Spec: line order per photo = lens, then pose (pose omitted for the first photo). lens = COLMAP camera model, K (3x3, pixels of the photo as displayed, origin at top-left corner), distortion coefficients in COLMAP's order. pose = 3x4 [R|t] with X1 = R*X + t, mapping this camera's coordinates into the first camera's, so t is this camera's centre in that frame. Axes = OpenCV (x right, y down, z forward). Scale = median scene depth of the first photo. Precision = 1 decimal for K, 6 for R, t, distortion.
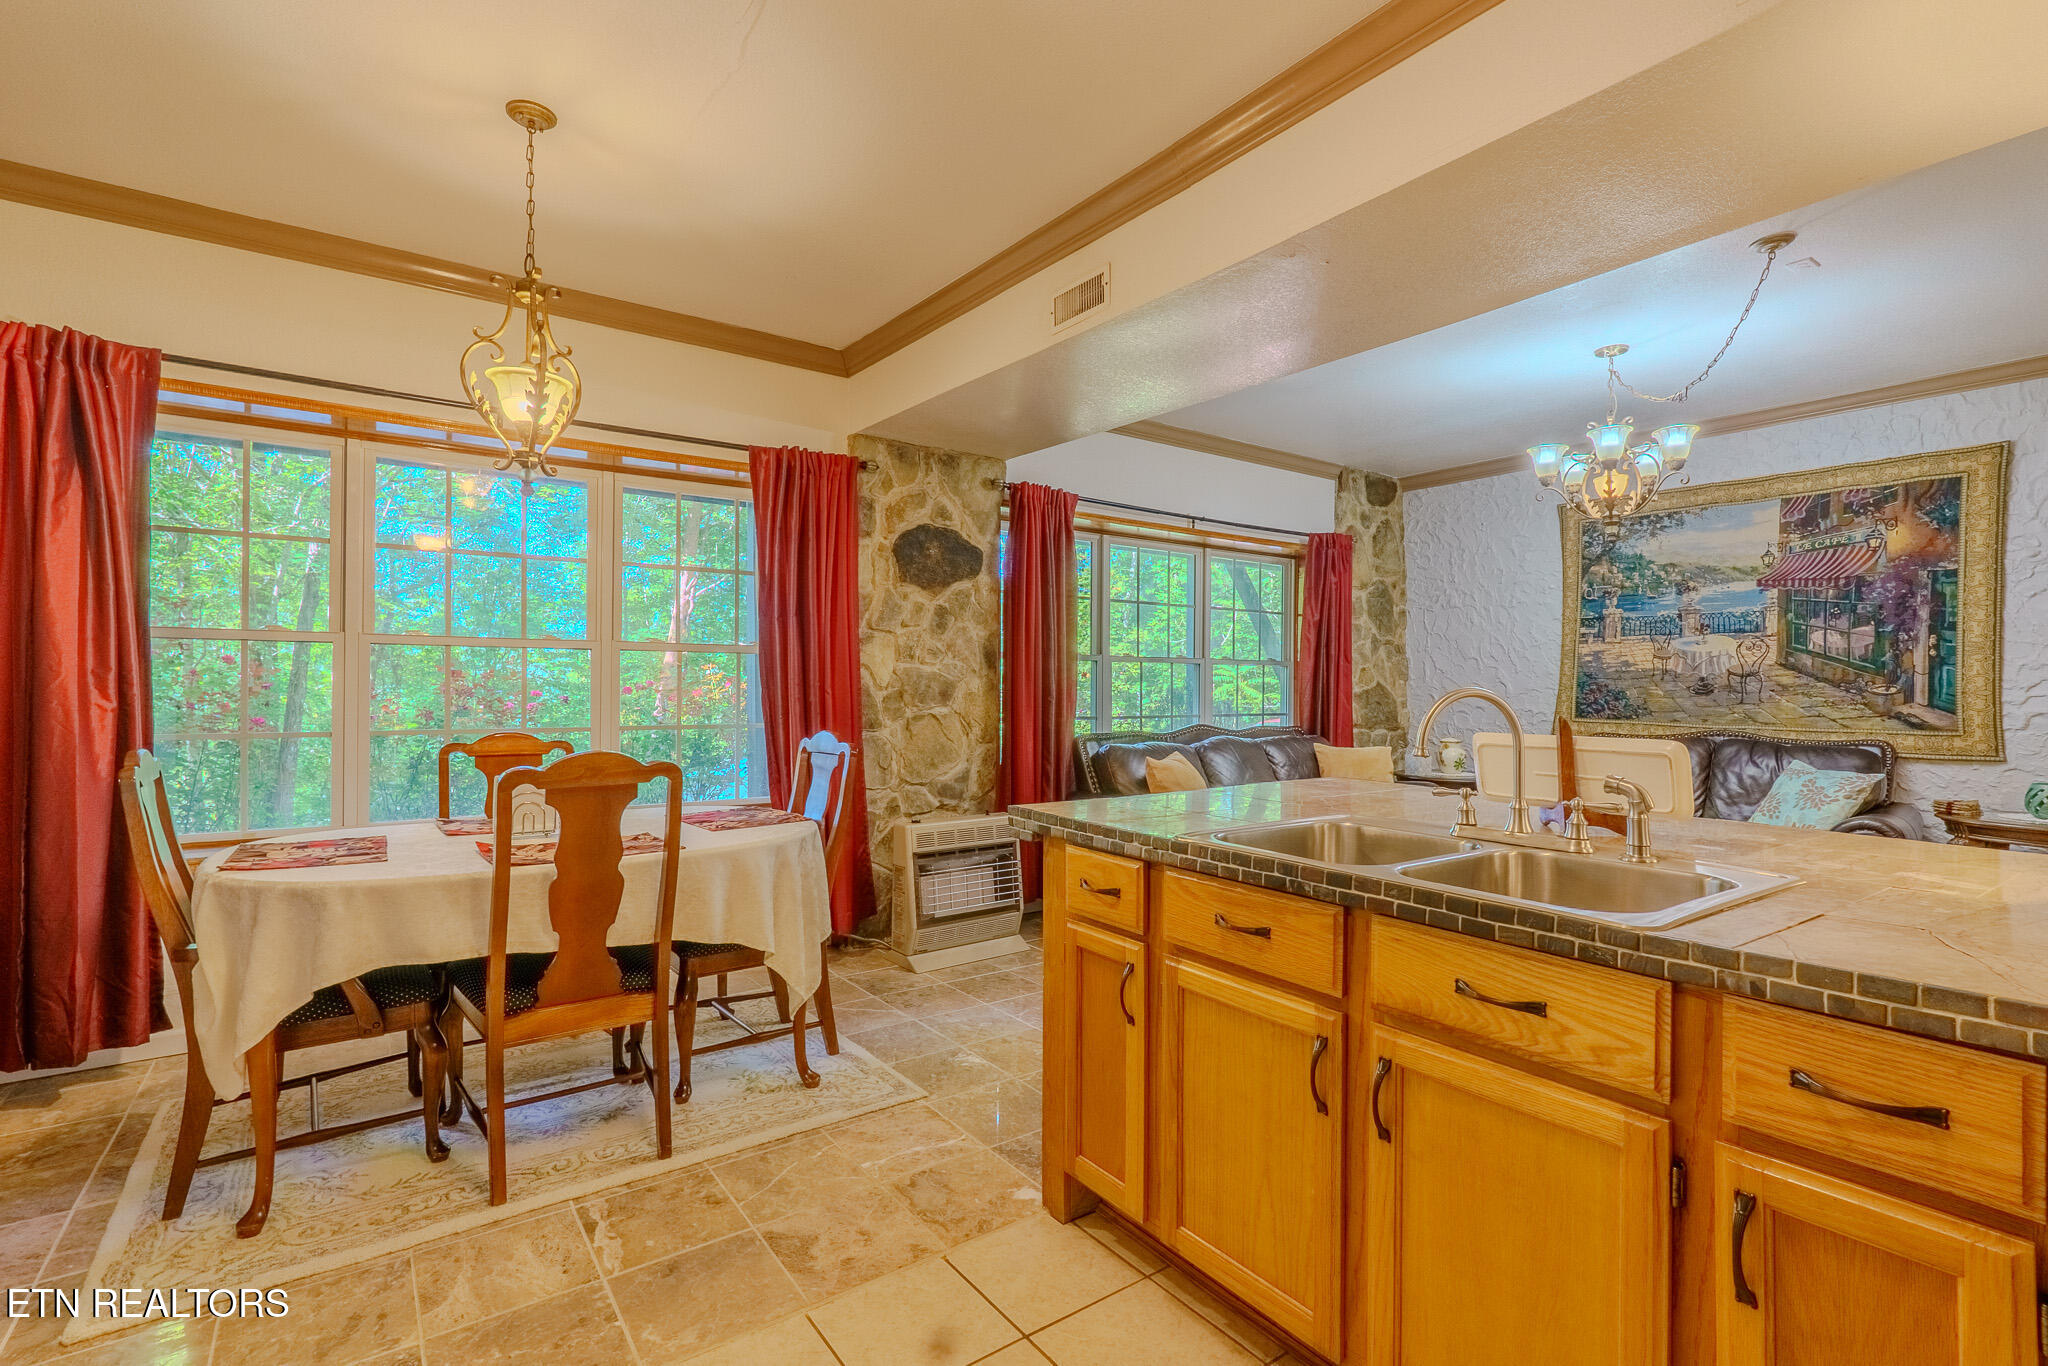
lens RADIAL K [[942.1, 0, 1024.0], [0, 942.1, 683.0], [0, 0, 1]] dist [-0.002521, -0.000054]
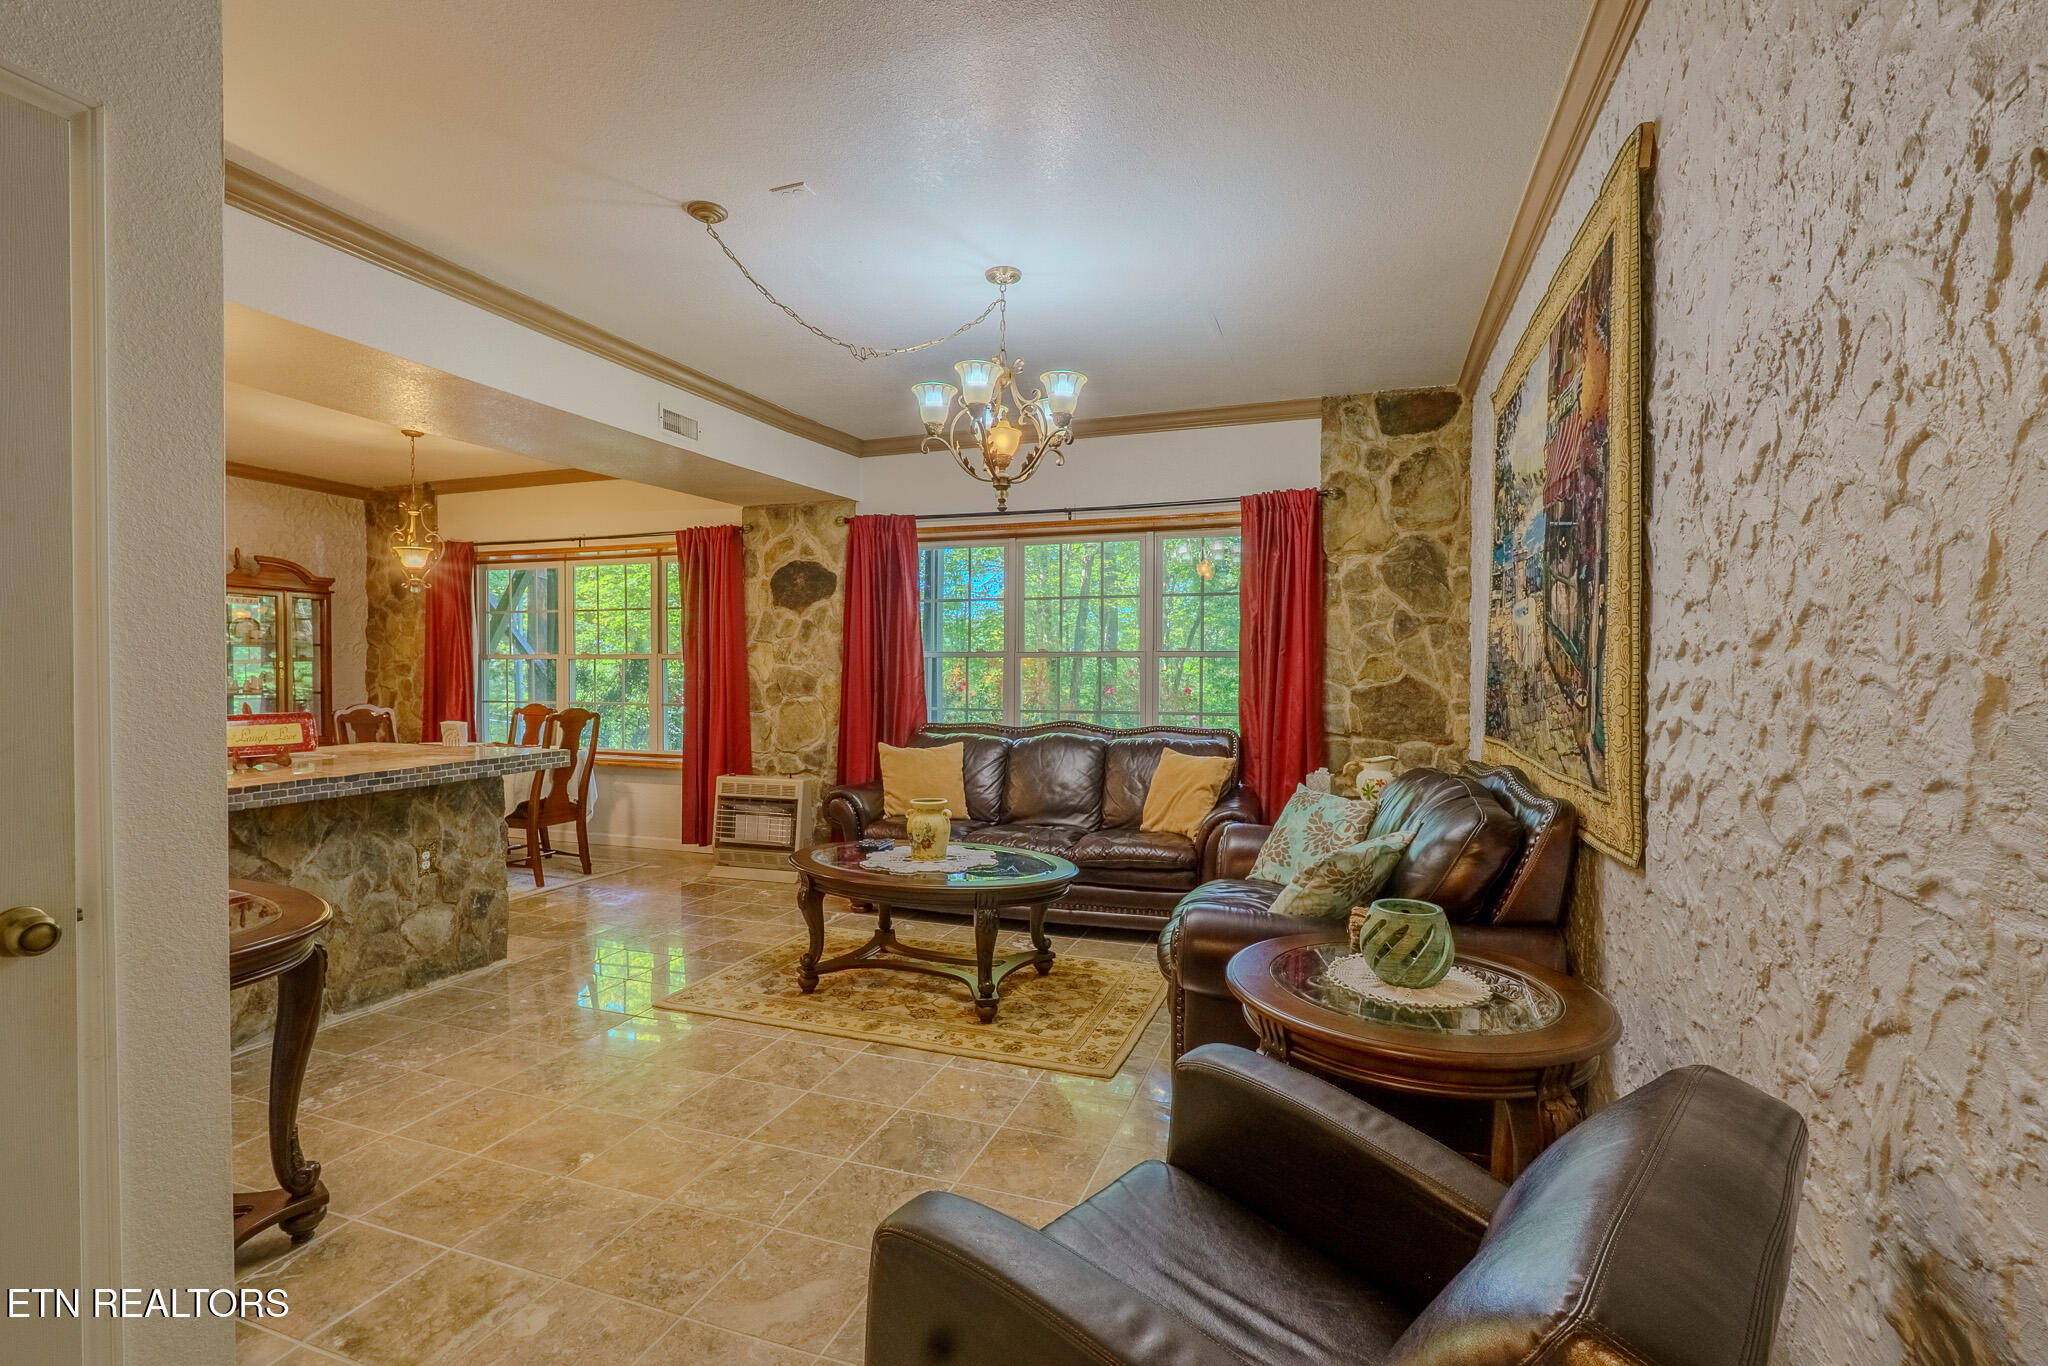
lens RADIAL K [[952.1, 0, 1024.0], [0, 952.1, 683.0], [0, 0, 1]] dist [-0.013741, -0.000142]
pose [[0.560011, 0.007514, -0.828451, 1.152198], [0.004528, 0.999916, 0.012130, -0.008108], [0.828473, -0.010544, 0.559930, 0.479570]]
